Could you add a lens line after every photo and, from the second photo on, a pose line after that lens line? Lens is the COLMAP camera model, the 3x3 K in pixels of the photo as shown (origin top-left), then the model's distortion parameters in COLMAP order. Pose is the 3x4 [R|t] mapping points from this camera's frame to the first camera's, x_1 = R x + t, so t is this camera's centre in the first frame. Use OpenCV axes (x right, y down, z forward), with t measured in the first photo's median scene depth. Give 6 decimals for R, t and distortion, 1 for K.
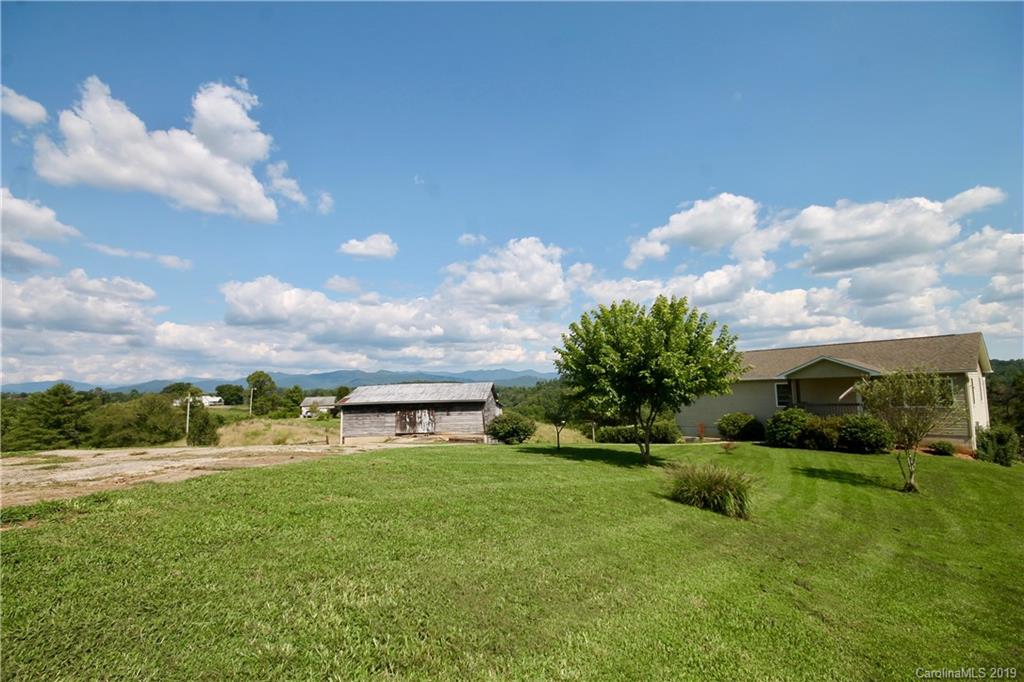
lens RADIAL K [[479.7, 0, 515.1], [0, 479.7, 348.3], [0, 0, 1]] dist [0.000117, -0.000947]
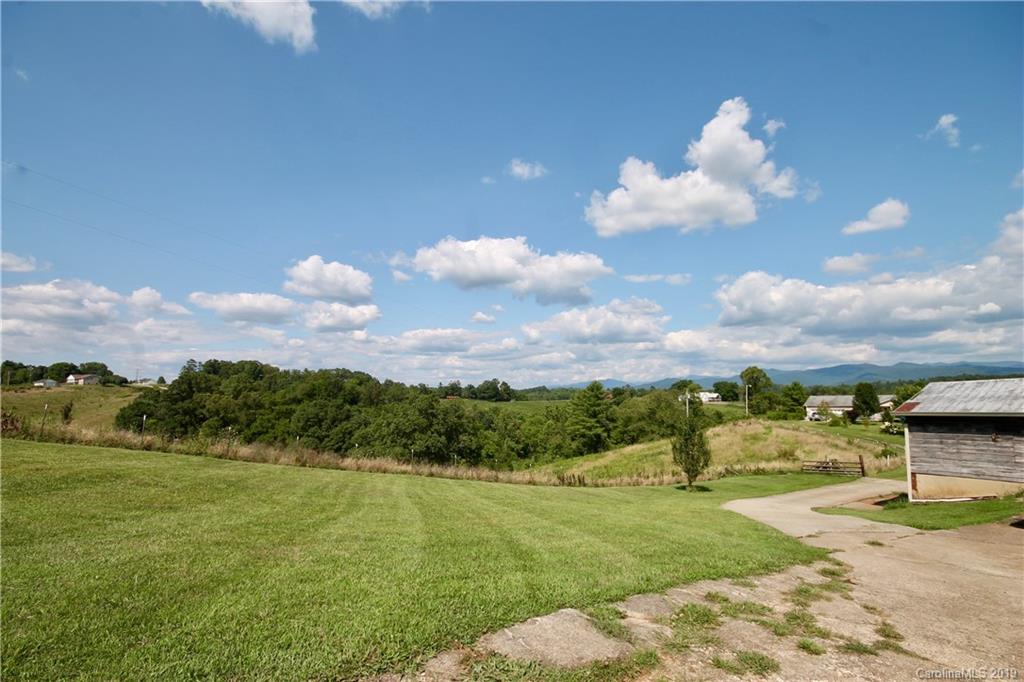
lens RADIAL K [[479.7, 0, 515.1], [0, 479.7, 348.3], [0, 0, 1]] dist [0.000117, -0.000947]
pose [[0.582974, -0.062983, -0.810046, -0.116543], [0.068485, 0.997252, -0.028252, 0.017561], [0.809600, -0.039006, 0.585685, 0.212155]]
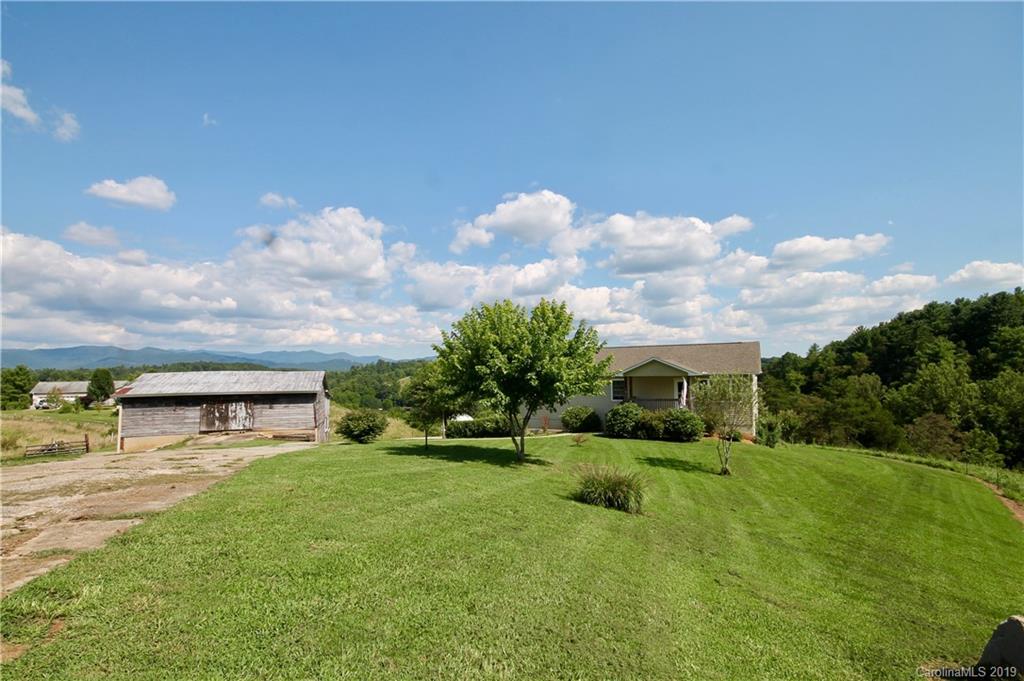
lens RADIAL K [[497.1, 0, 512.8], [0, 497.1, 345.9], [0, 0, 1]] dist [-0.001524, -0.001582]
pose [[0.934160, 0.034670, 0.355168, -0.035240], [-0.044385, 0.998829, 0.019240, -0.007247], [-0.354085, -0.033737, 0.934605, 0.004763]]
